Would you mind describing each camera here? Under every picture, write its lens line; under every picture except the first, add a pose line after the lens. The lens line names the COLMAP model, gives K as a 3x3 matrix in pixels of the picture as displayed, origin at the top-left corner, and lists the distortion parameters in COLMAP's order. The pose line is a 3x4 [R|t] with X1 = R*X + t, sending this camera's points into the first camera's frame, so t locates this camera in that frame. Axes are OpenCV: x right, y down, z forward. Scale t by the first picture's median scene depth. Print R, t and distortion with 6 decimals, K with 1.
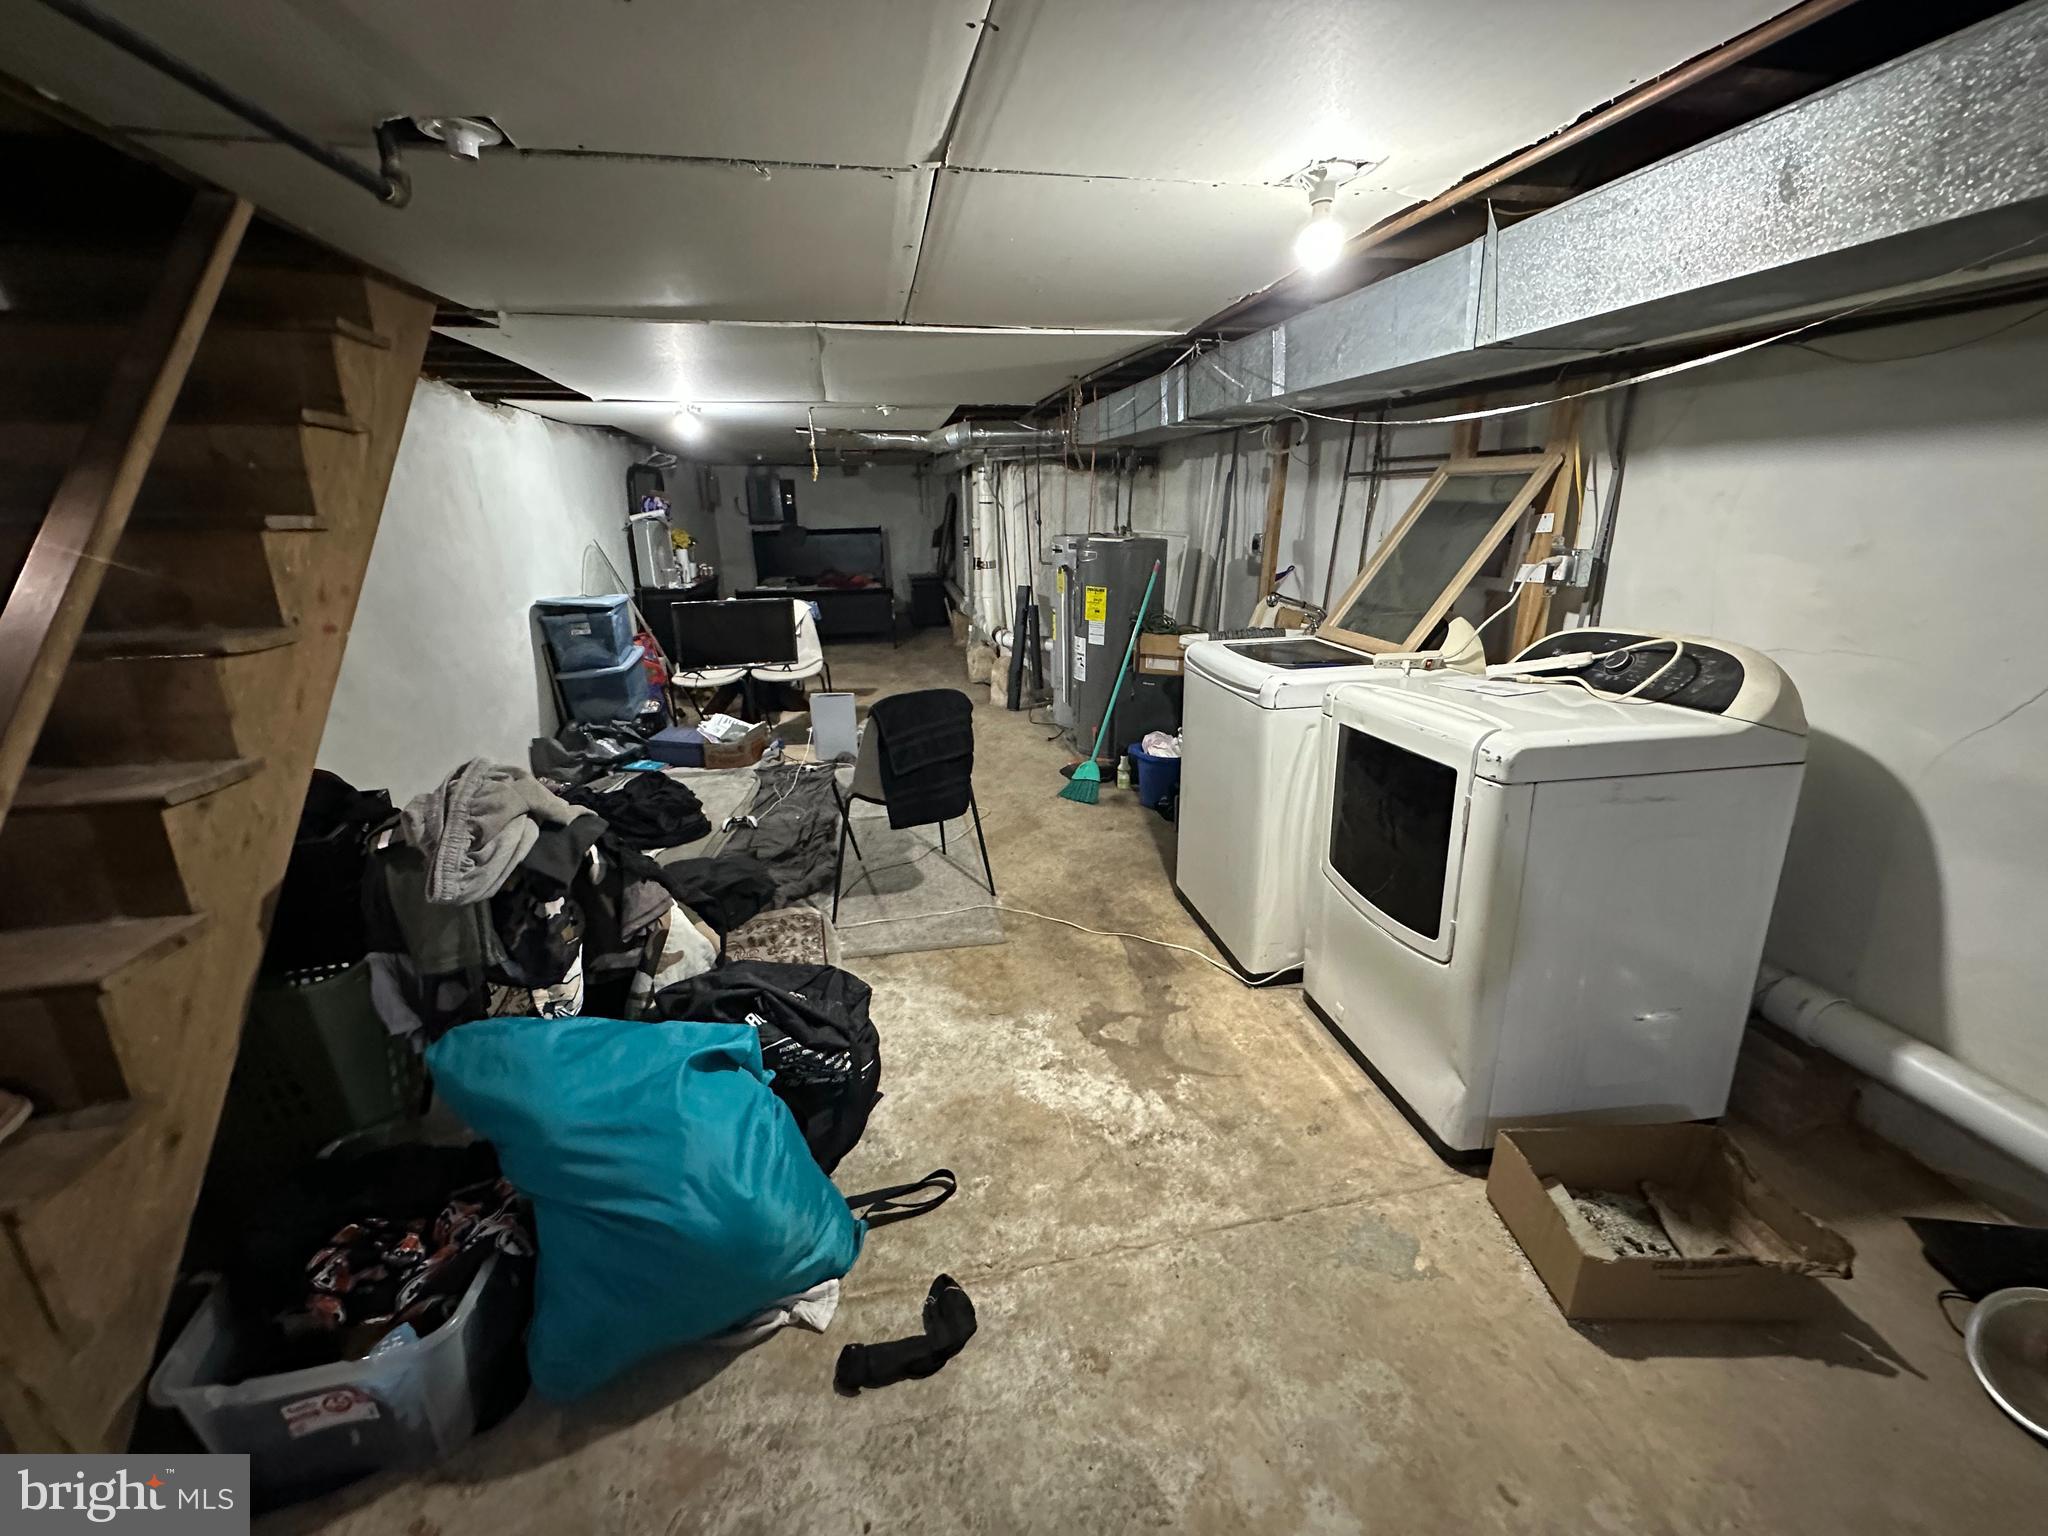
lens RADIAL K [[817.4, 0, 1034.6], [0, 817.4, 765.5], [0, 0, 1]] dist [0.002925, 0.000222]
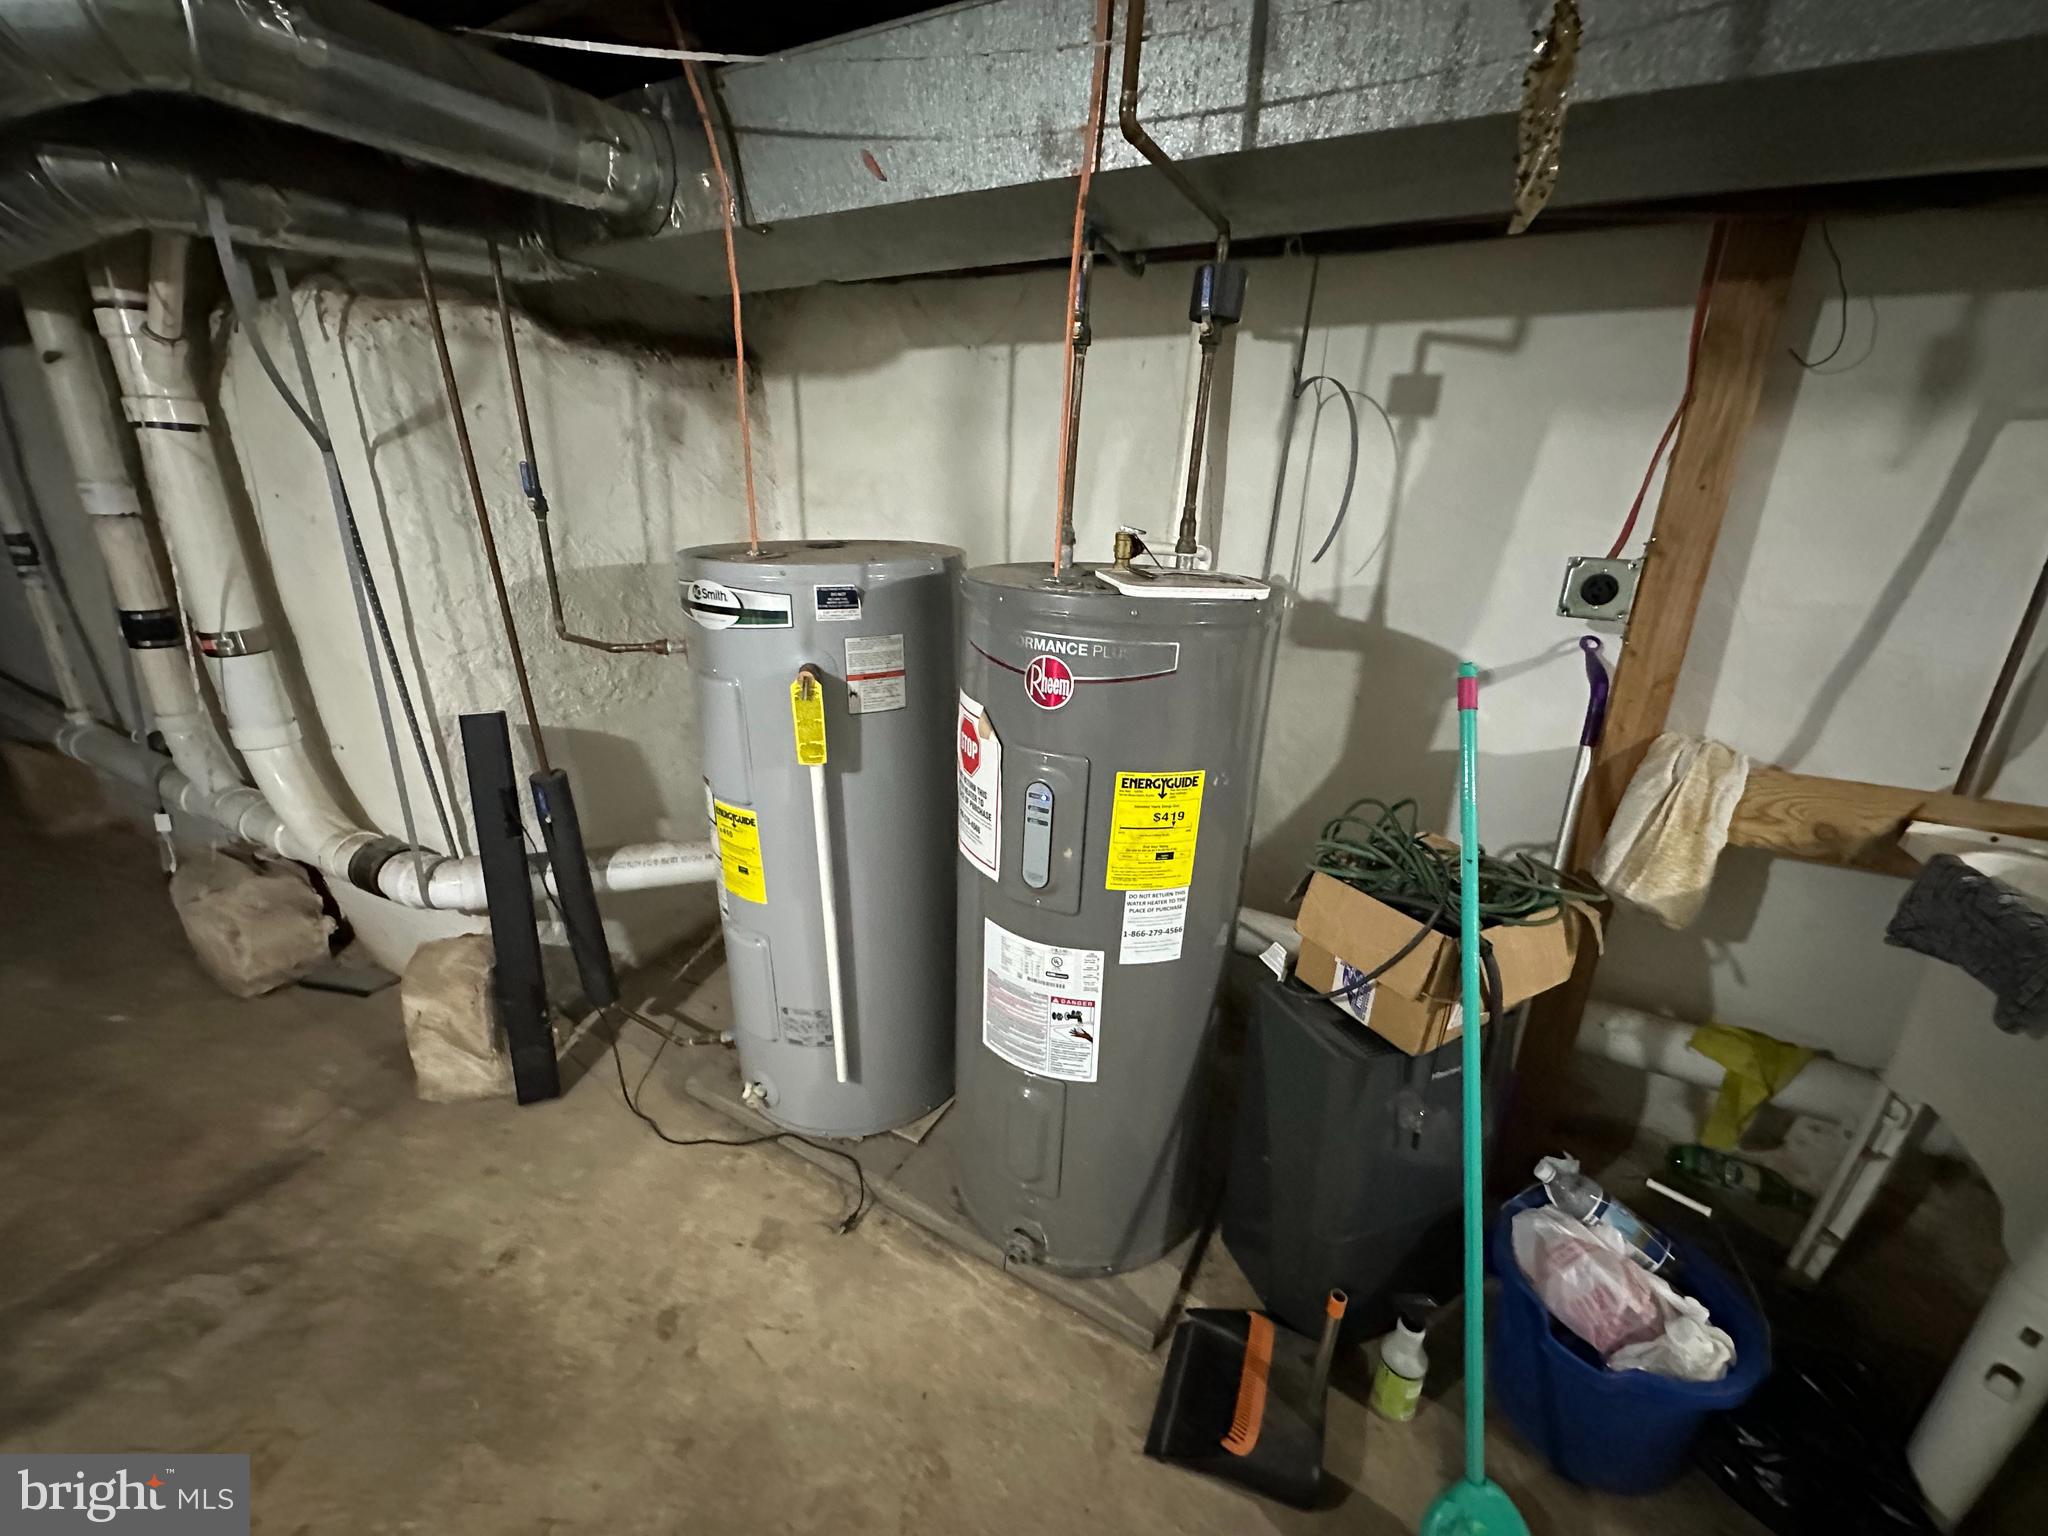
lens RADIAL K [[817.4, 0, 1016.7], [0, 817.4, 761.9], [0, 0, 1]] dist [0.002925, 0.000222]
pose [[0.645802, -0.230920, 0.727747, -0.085727], [0.201942, 0.970883, 0.128866, -0.155613], [-0.736315, 0.063741, 0.673630, 0.502435]]
